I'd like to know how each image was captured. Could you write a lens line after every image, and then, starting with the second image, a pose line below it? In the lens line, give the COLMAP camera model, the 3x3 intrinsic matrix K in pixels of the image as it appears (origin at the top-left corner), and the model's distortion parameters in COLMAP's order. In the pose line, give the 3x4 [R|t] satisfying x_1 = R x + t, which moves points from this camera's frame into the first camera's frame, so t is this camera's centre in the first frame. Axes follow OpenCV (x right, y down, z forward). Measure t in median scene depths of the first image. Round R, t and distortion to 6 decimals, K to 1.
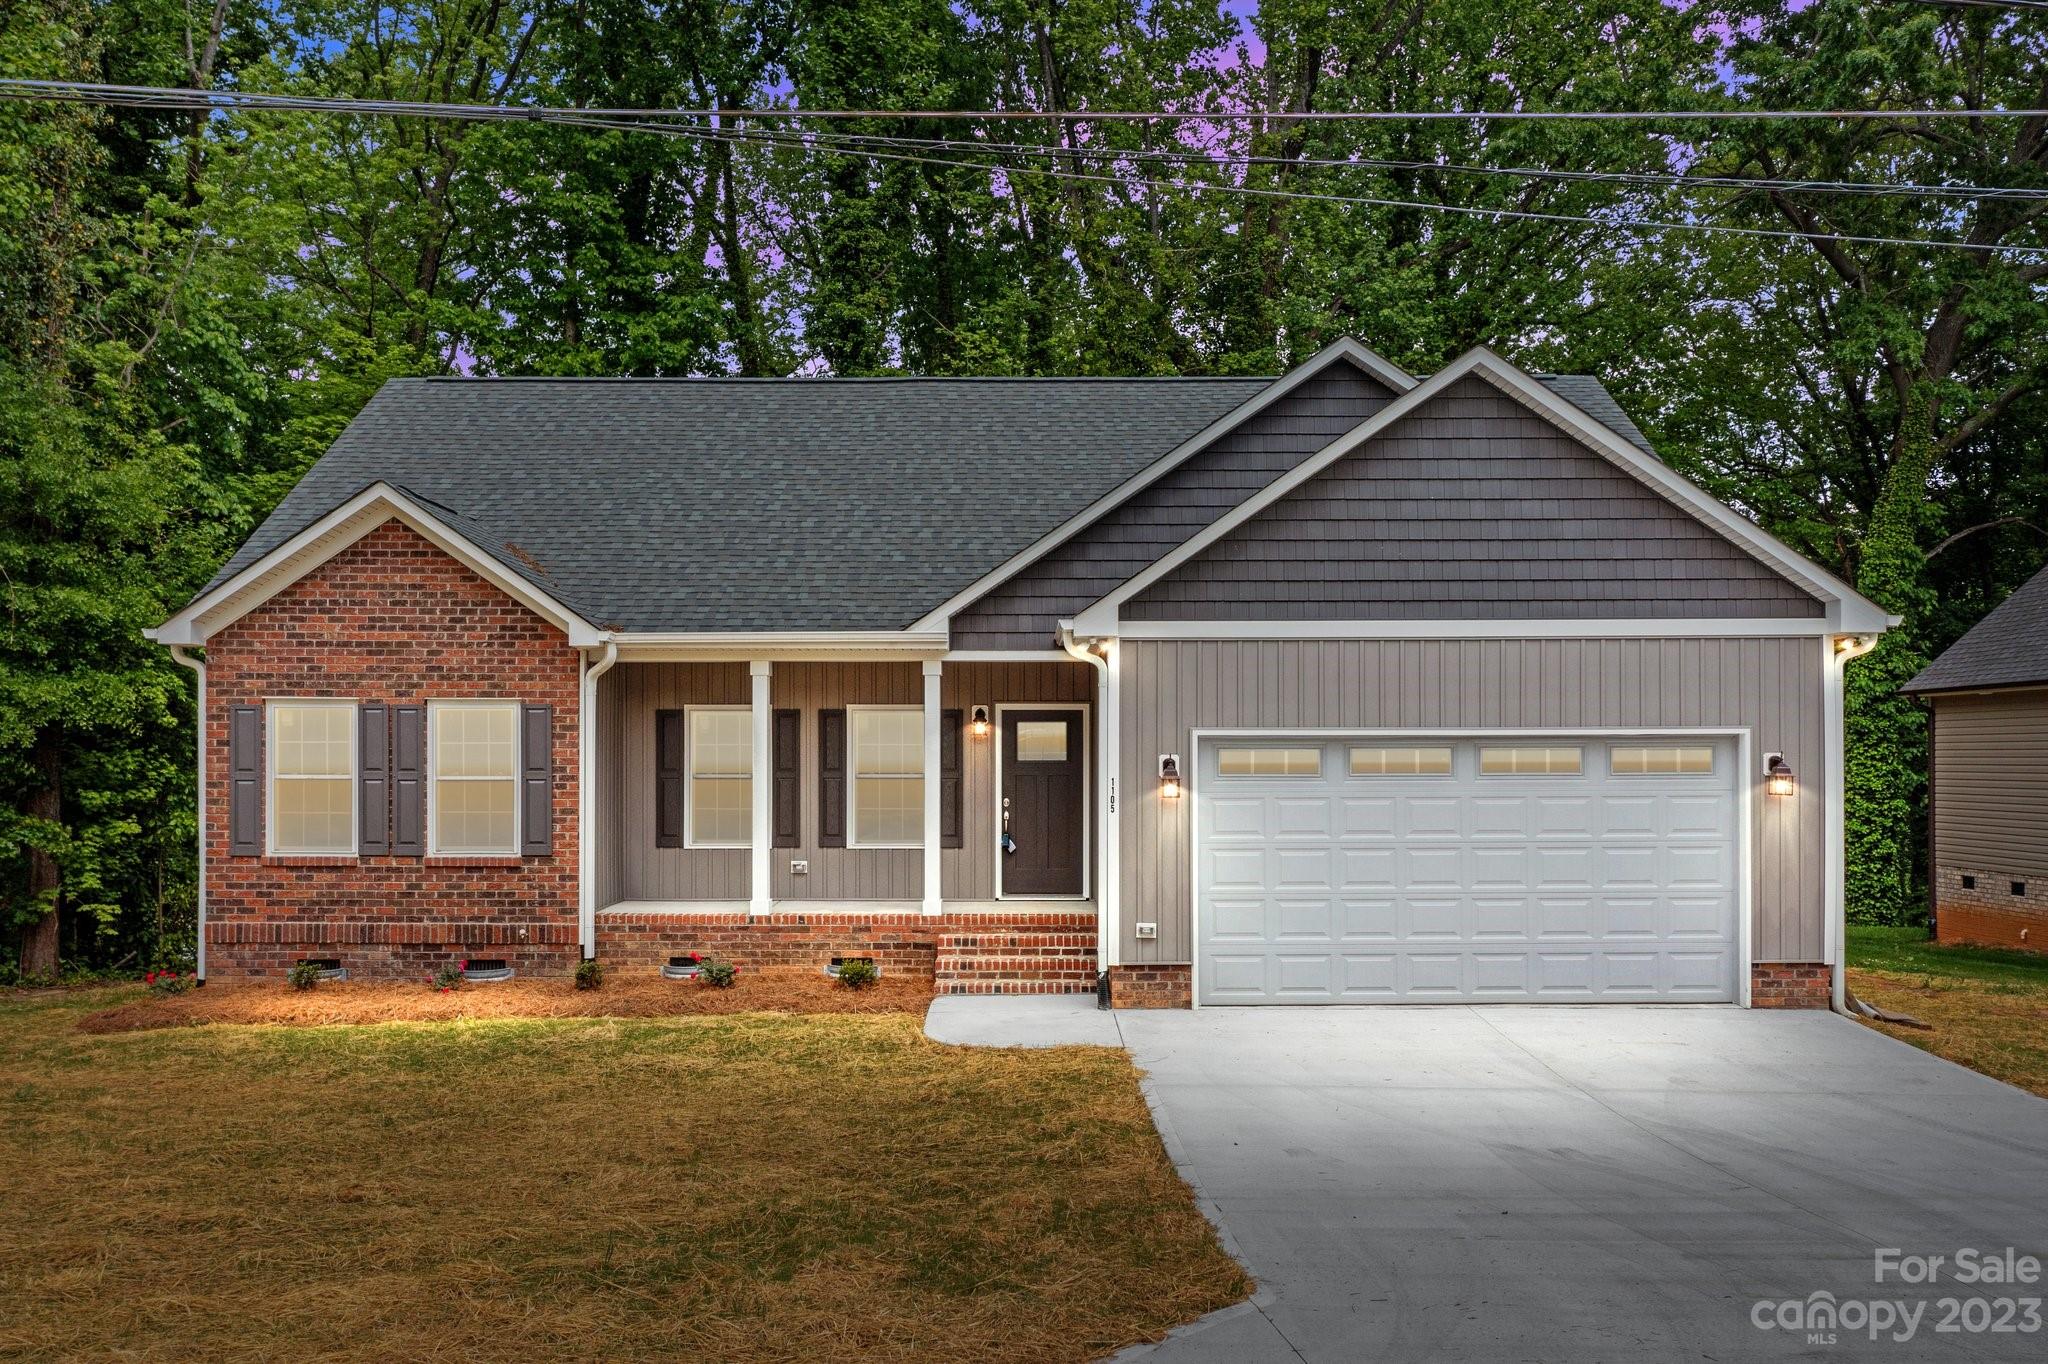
lens RADIAL K [[1666.6, 0, 1024.8], [0, 1666.6, 744.5], [0, 0, 1]] dist [-0.003072, 0.005971]
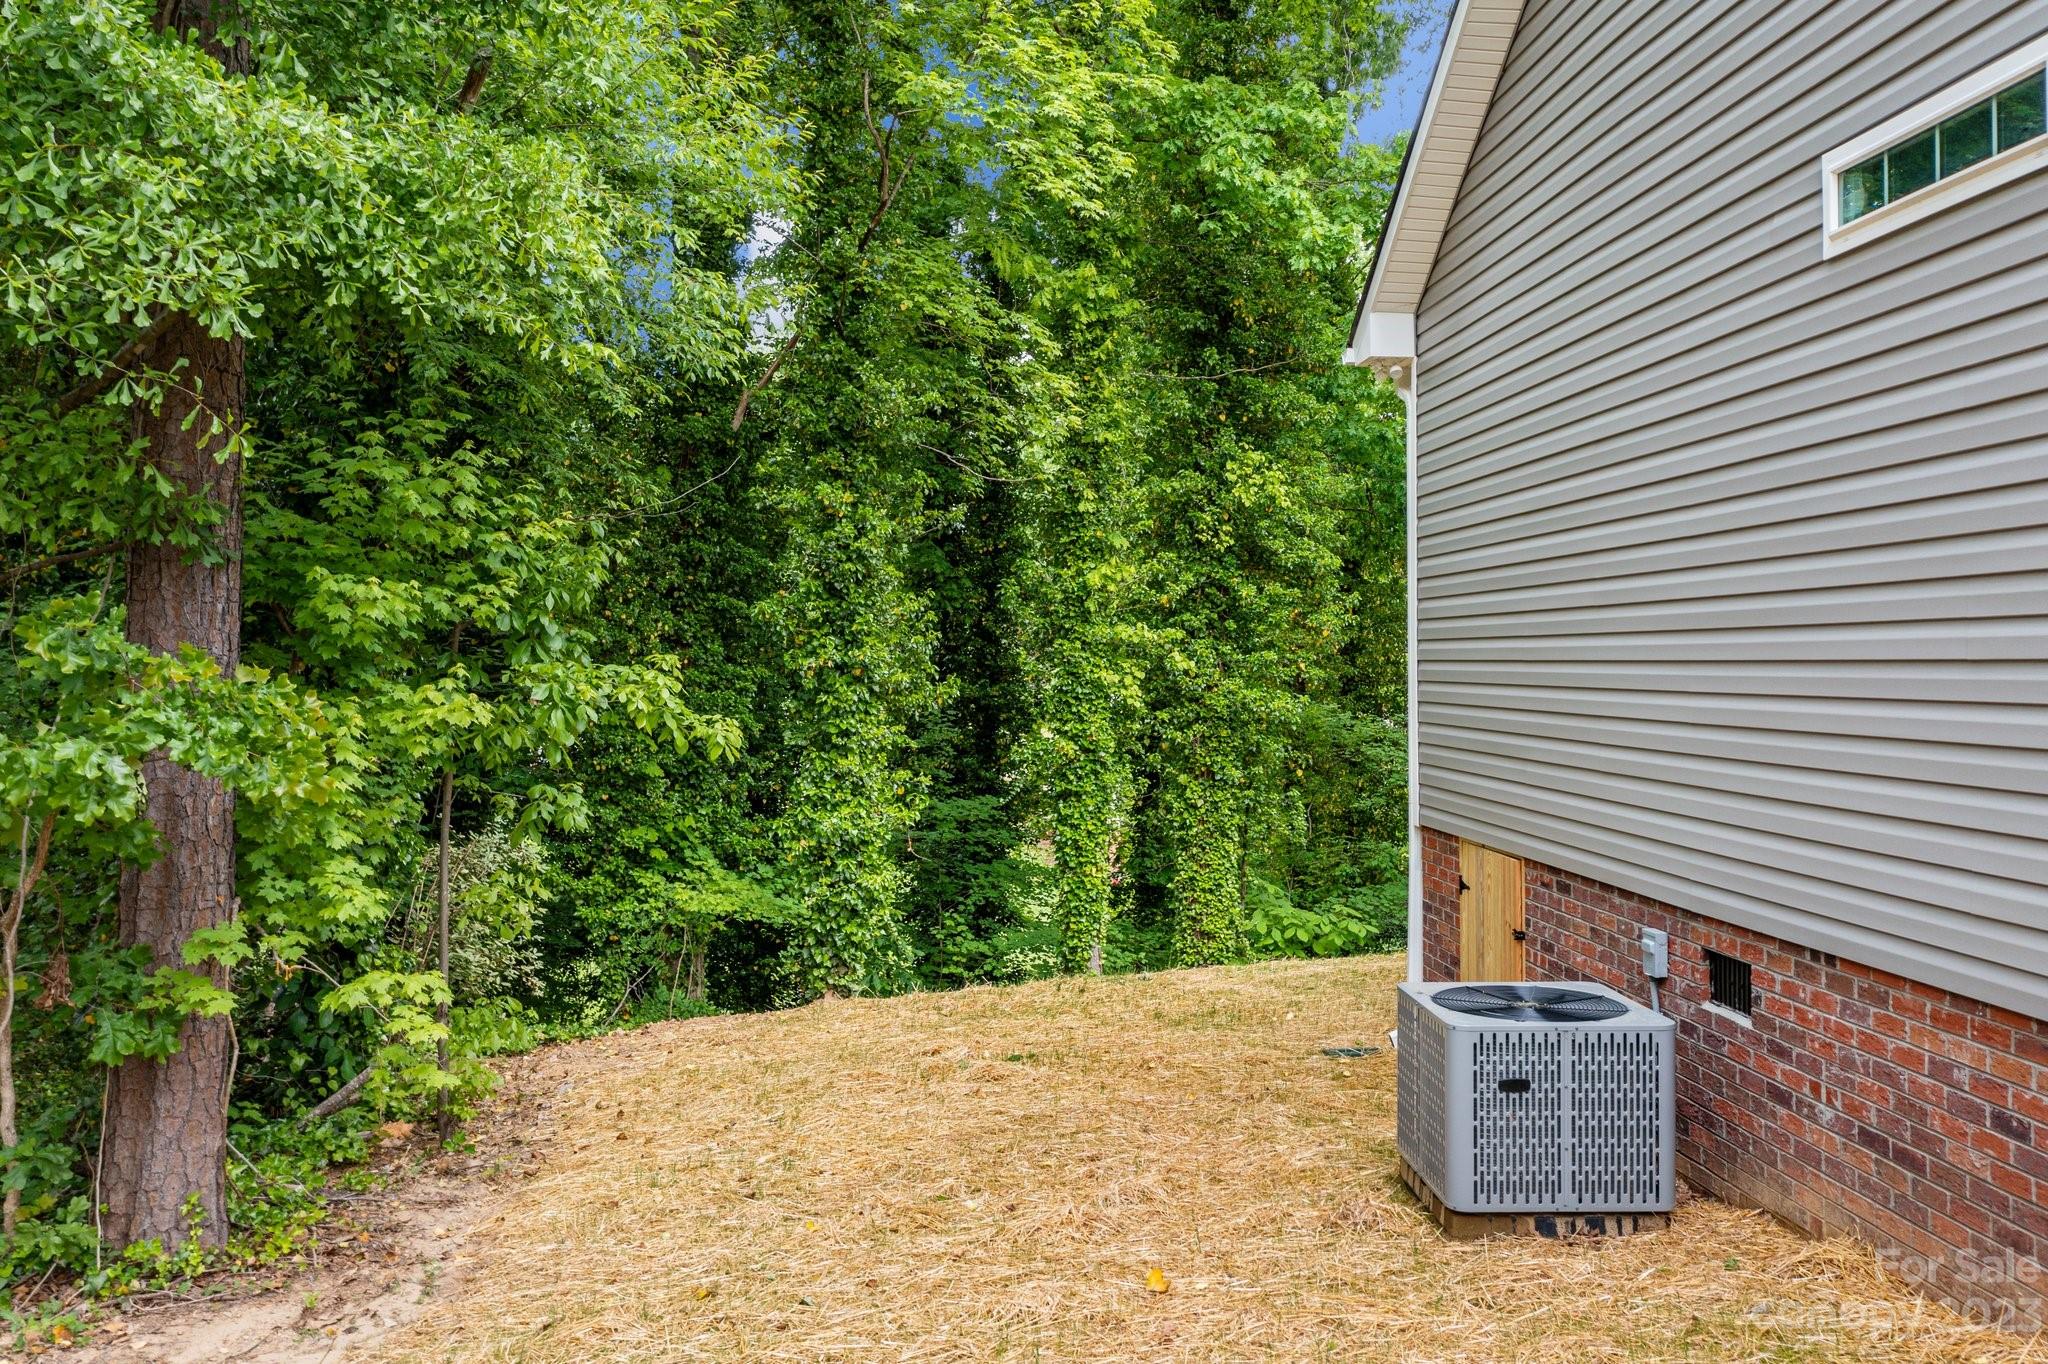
lens RADIAL K [[1641.8, 0, 1029.5], [0, 1641.8, 616.6], [0, 0, 1]] dist [-0.002857, 0.004174]
pose [[0.996657, 0.006099, 0.081470, -0.687744], [-0.004374, 0.999763, -0.021342, 0.059236], [-0.081581, 0.020914, 0.996447, 1.041448]]
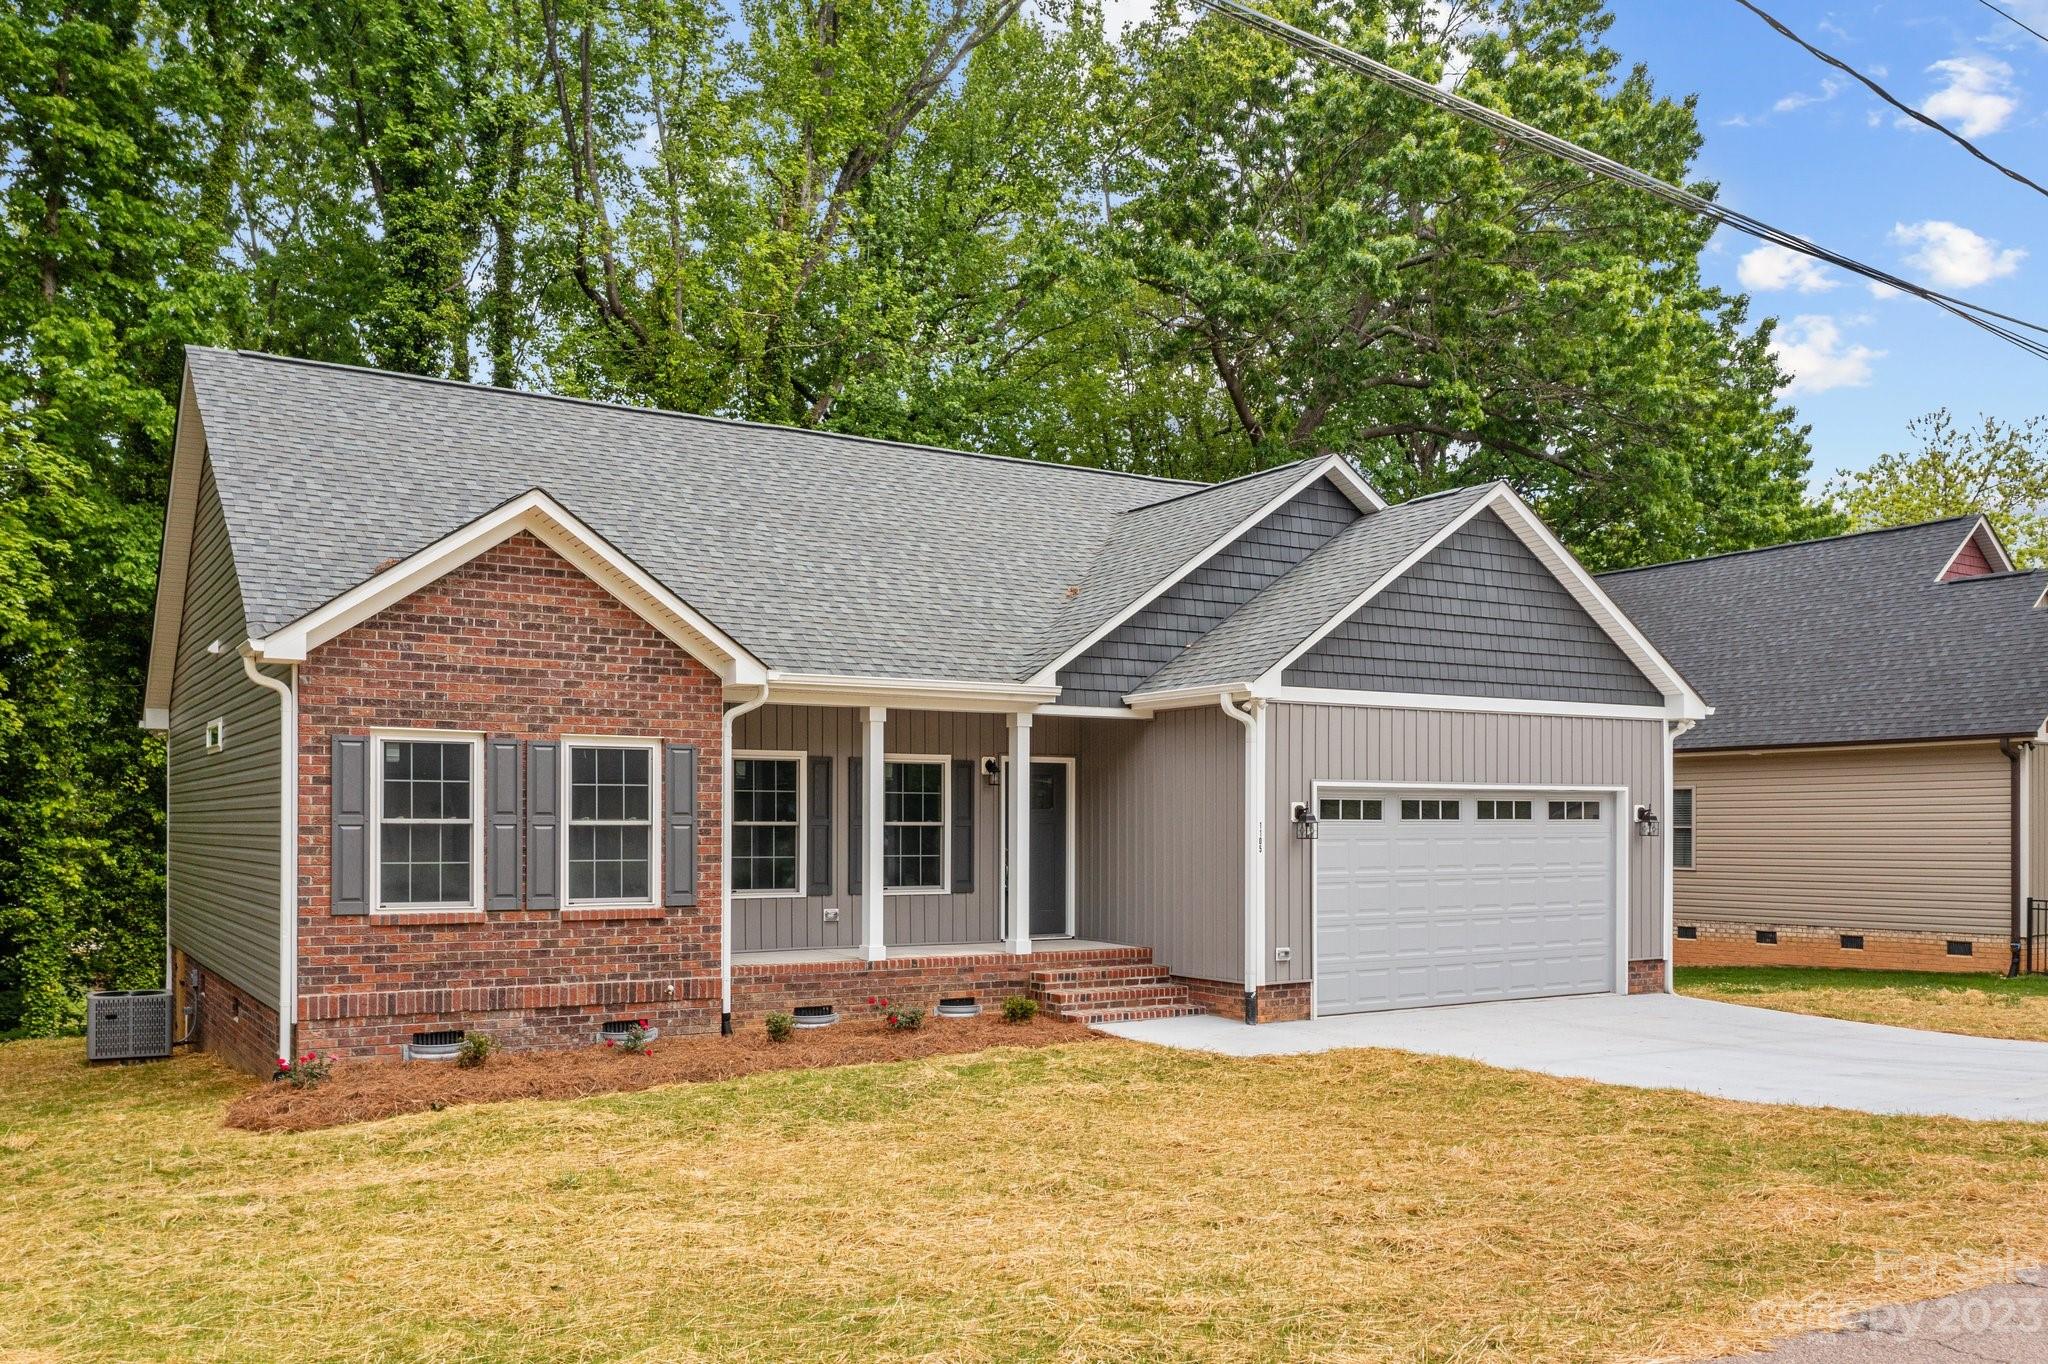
lens RADIAL K [[1677.2, 0, 1025.9], [0, 1677.2, 820.2], [0, 0, 1]] dist [-0.000588, 0.003254]
pose [[0.847544, 0.003117, 0.530716, -0.628128], [-0.005447, 0.999981, 0.002825, 0.014743], [-0.530697, -0.005286, 0.847545, 0.098710]]
